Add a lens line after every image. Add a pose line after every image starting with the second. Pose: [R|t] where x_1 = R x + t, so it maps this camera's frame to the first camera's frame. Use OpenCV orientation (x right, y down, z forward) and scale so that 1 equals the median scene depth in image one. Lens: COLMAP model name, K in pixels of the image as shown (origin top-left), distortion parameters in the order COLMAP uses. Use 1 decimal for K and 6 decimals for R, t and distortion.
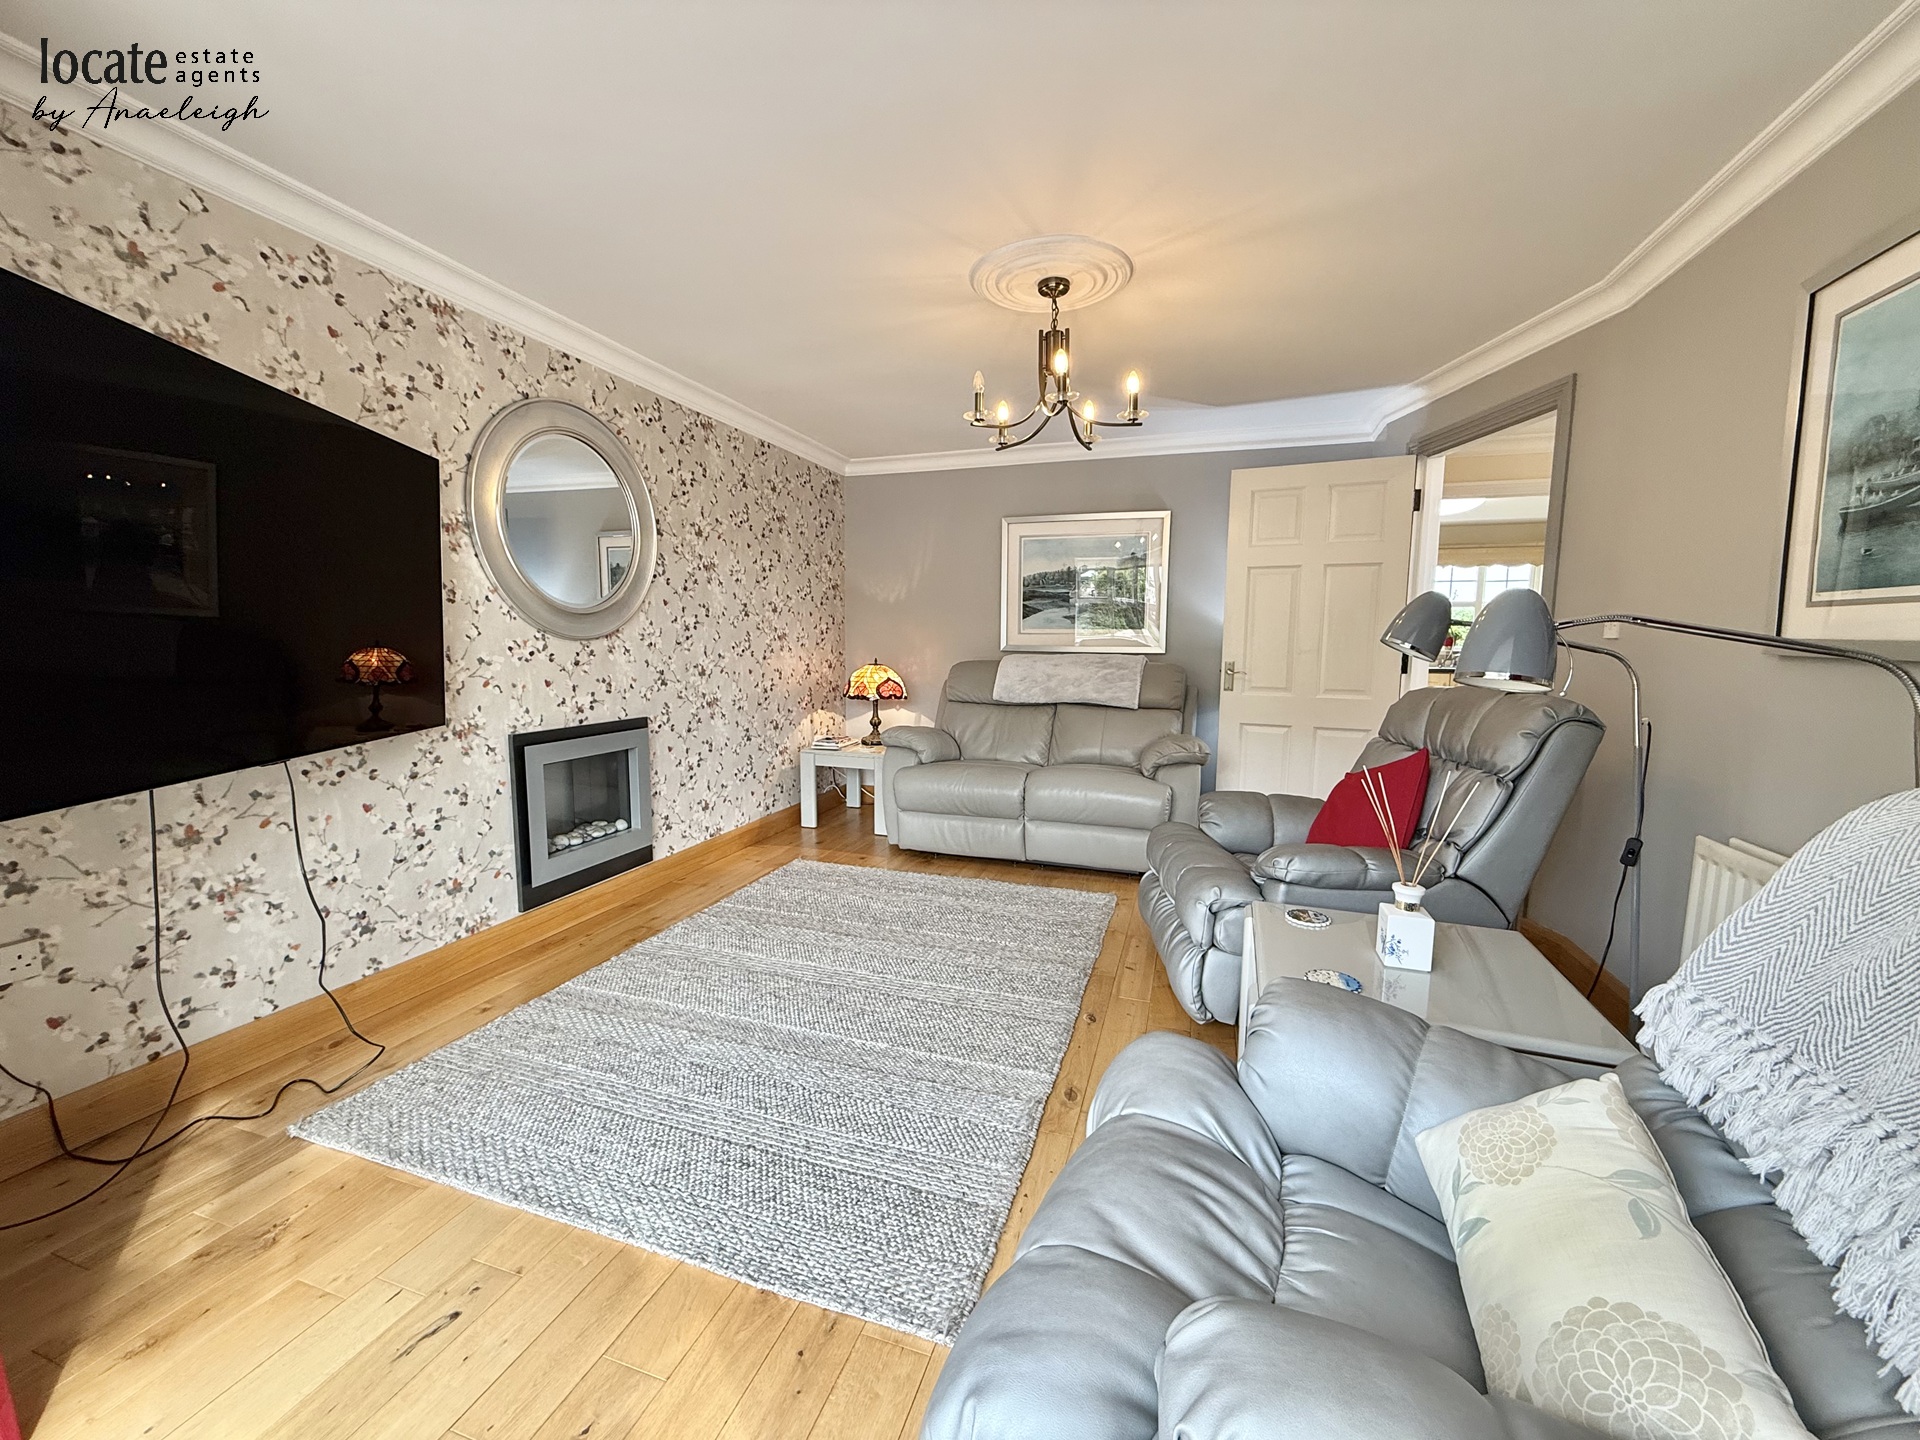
lens RADIAL K [[758.5, 0, 953.2], [0, 758.5, 721.6], [0, 0, 1]] dist [-0.000554, -0.000254]
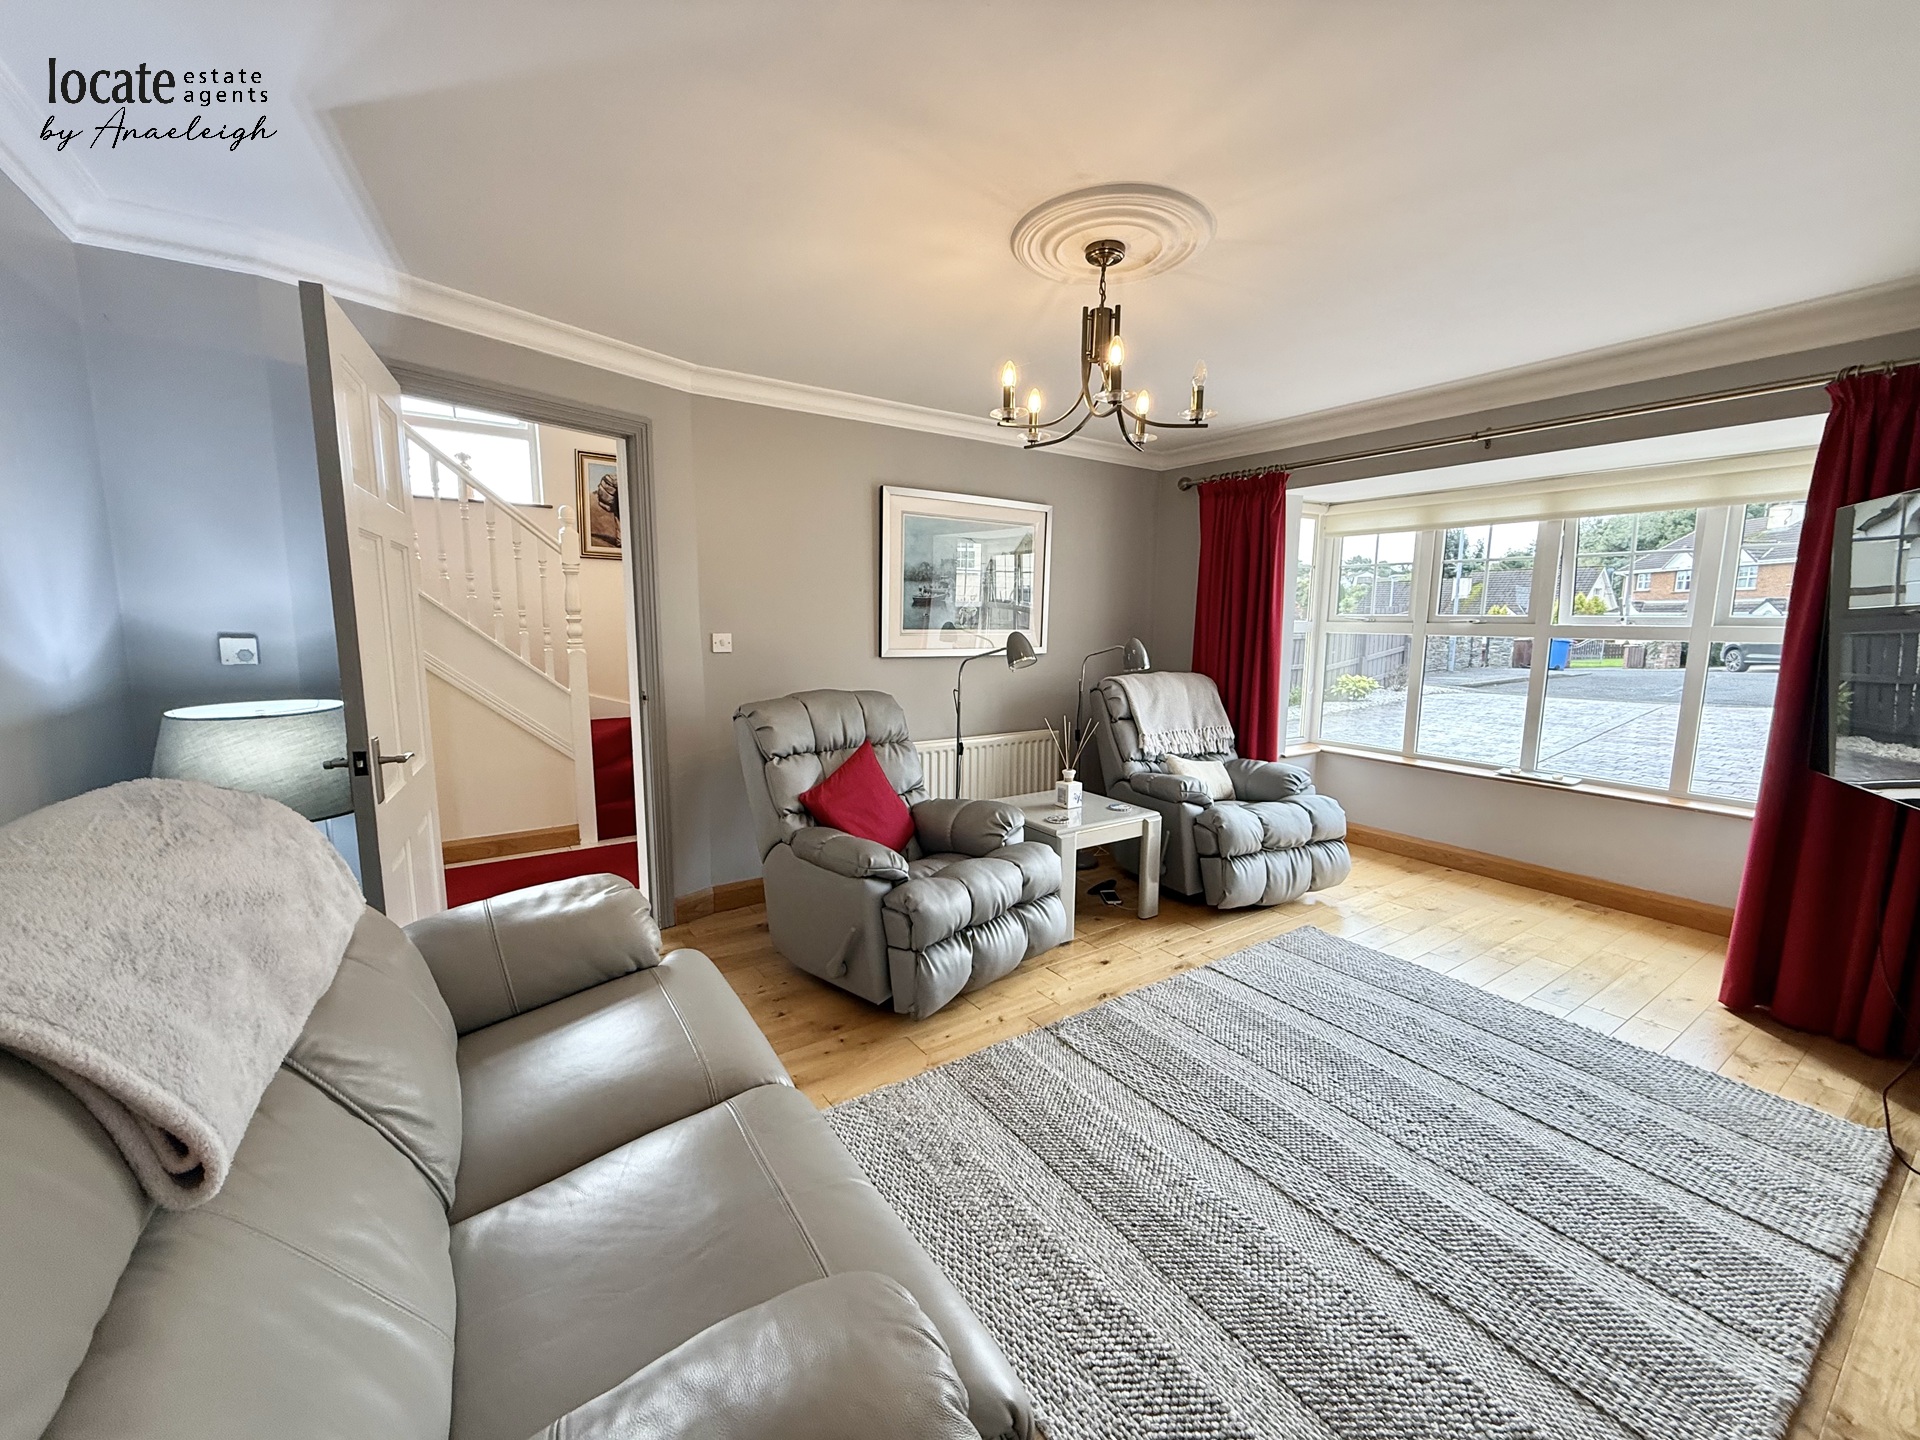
lens RADIAL K [[758.5, 0, 953.2], [0, 758.5, 721.6], [0, 0, 1]] dist [-0.000554, -0.000254]
pose [[-0.789358, -0.101048, 0.605560, -0.237982], [0.051929, 0.971838, 0.229858, -0.236007], [-0.611733, 0.212887, -0.761881, 1.545012]]
